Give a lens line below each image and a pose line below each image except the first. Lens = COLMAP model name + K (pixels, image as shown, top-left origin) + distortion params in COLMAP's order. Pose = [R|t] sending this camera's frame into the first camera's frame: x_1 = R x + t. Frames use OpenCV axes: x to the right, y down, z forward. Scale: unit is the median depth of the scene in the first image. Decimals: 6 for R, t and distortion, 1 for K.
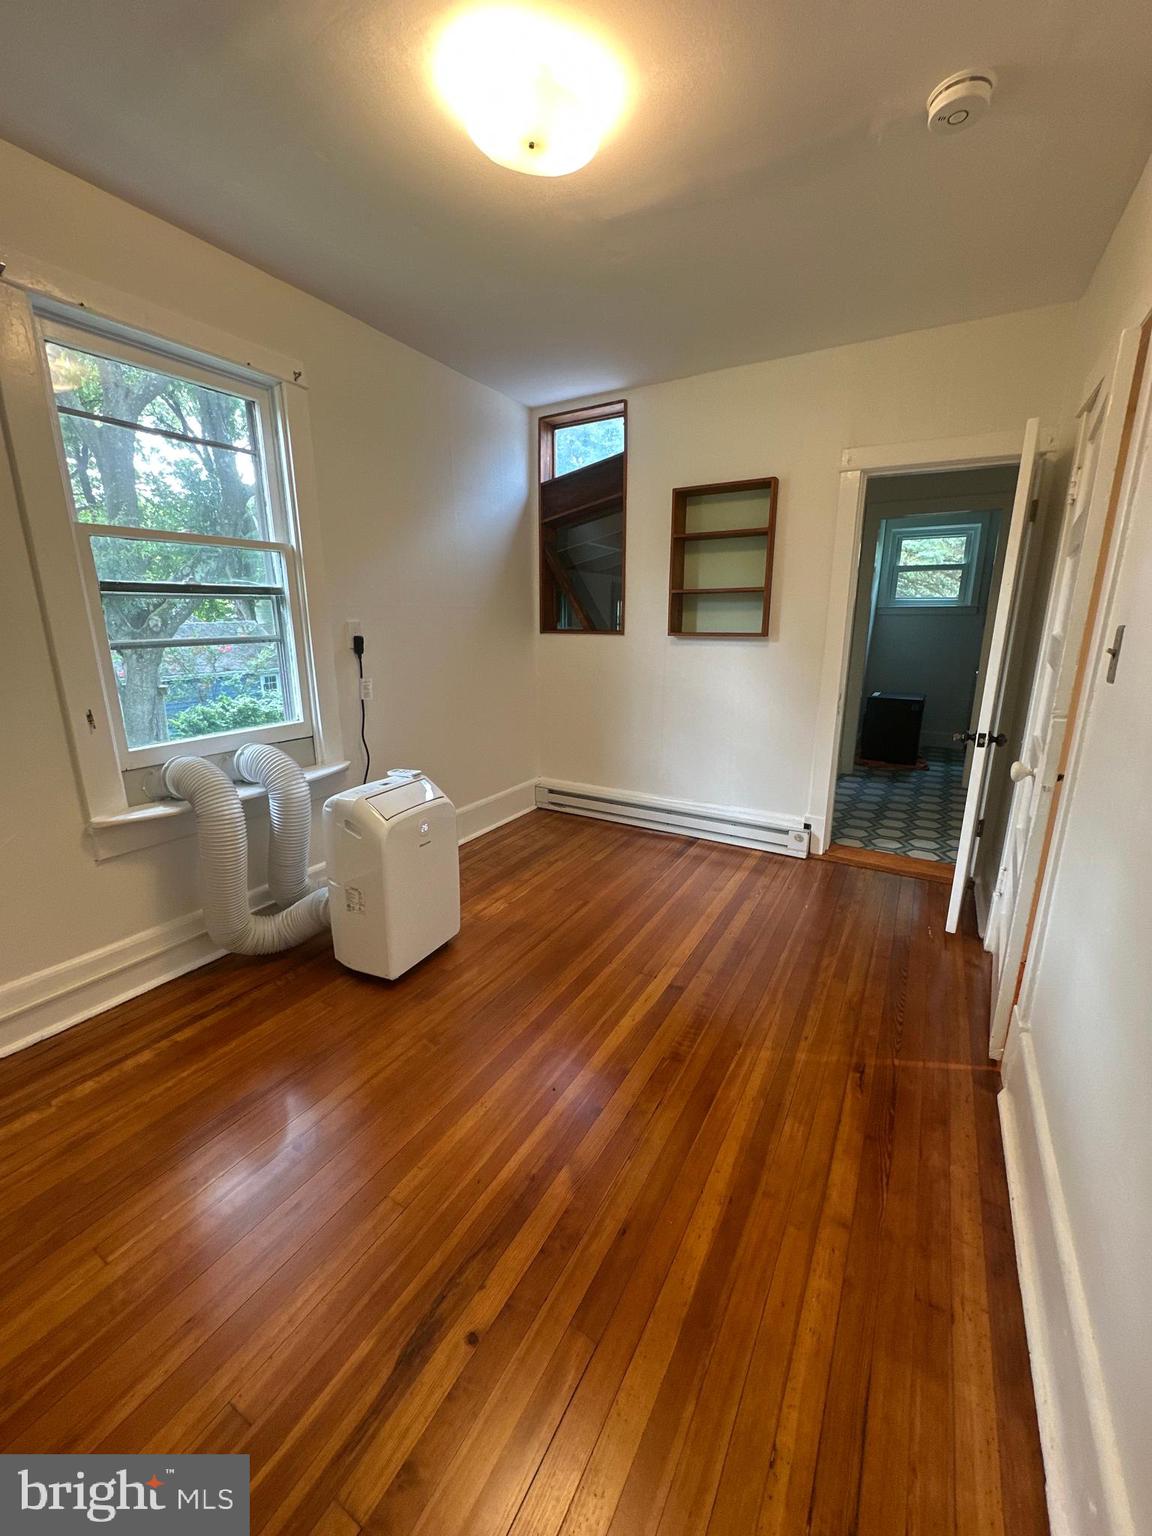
lens RADIAL K [[614.7, 0, 573.3], [0, 614.7, 766.1], [0, 0, 1]] dist [-0.002125, 0.000743]
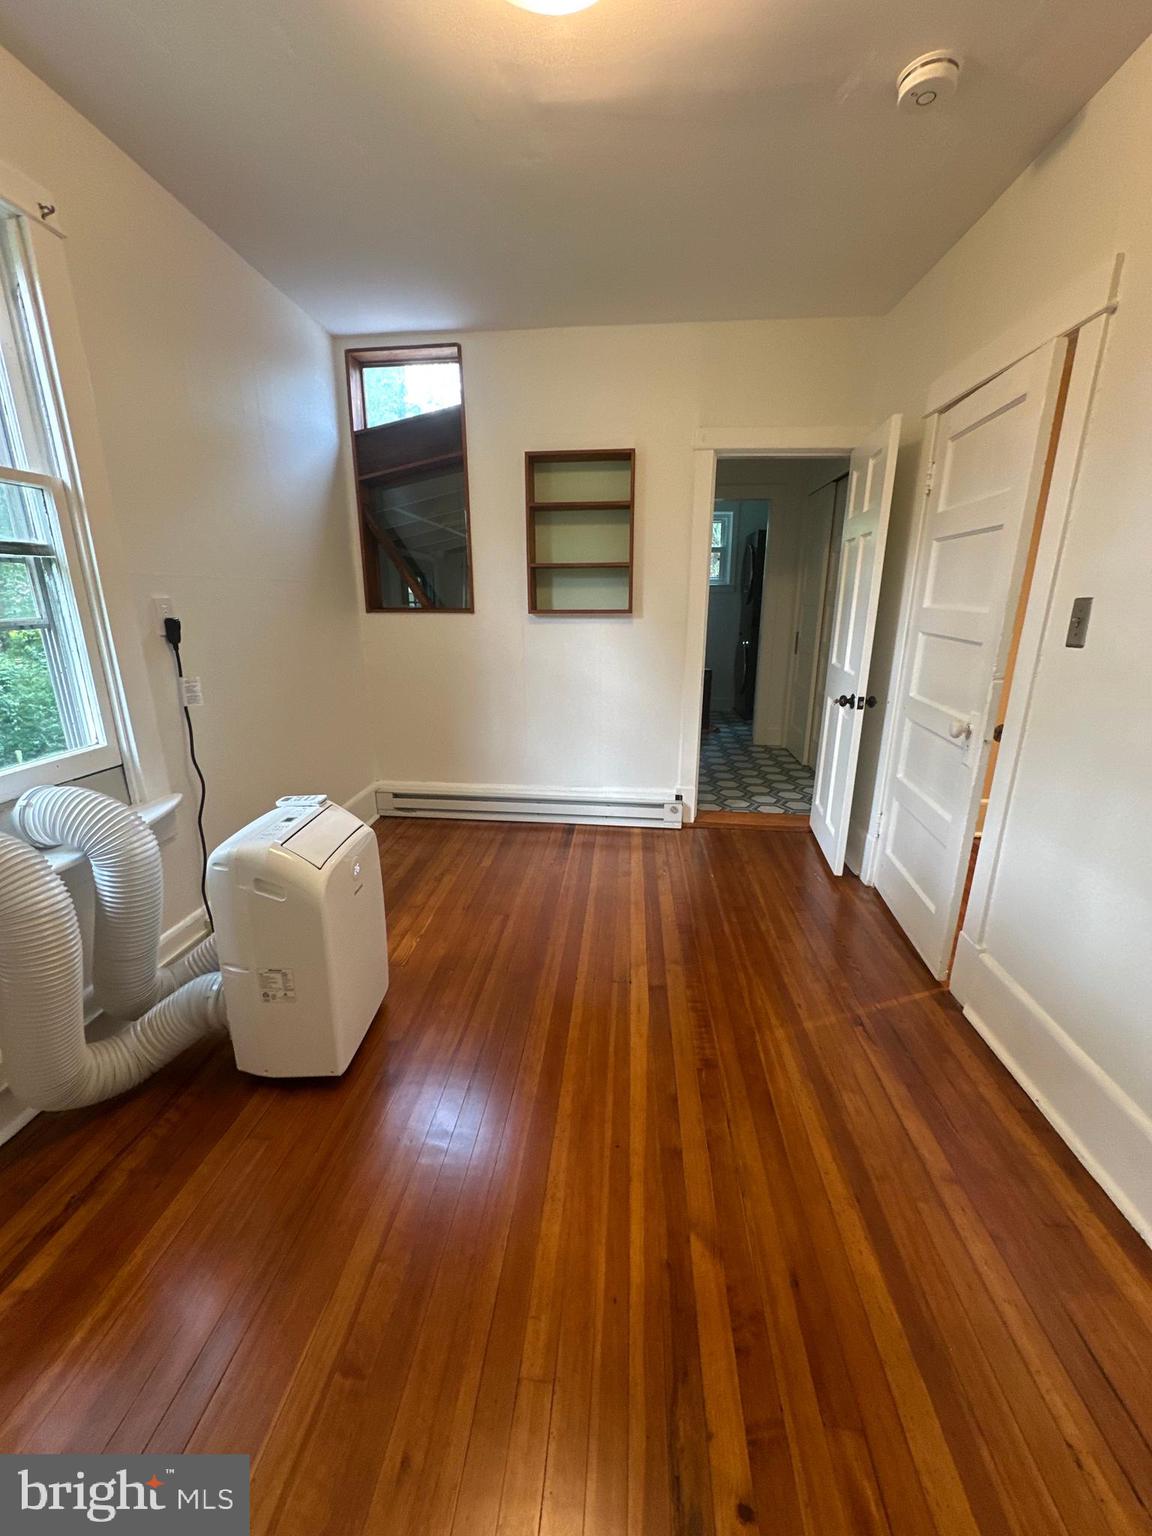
lens RADIAL K [[614.7, 0, 573.3], [0, 614.7, 766.1], [0, 0, 1]] dist [-0.002125, 0.000743]
pose [[0.906998, -0.111306, 0.406159, -0.203198], [0.098275, 0.993754, 0.052875, -0.027875], [-0.409507, -0.008043, 0.912272, 0.134861]]
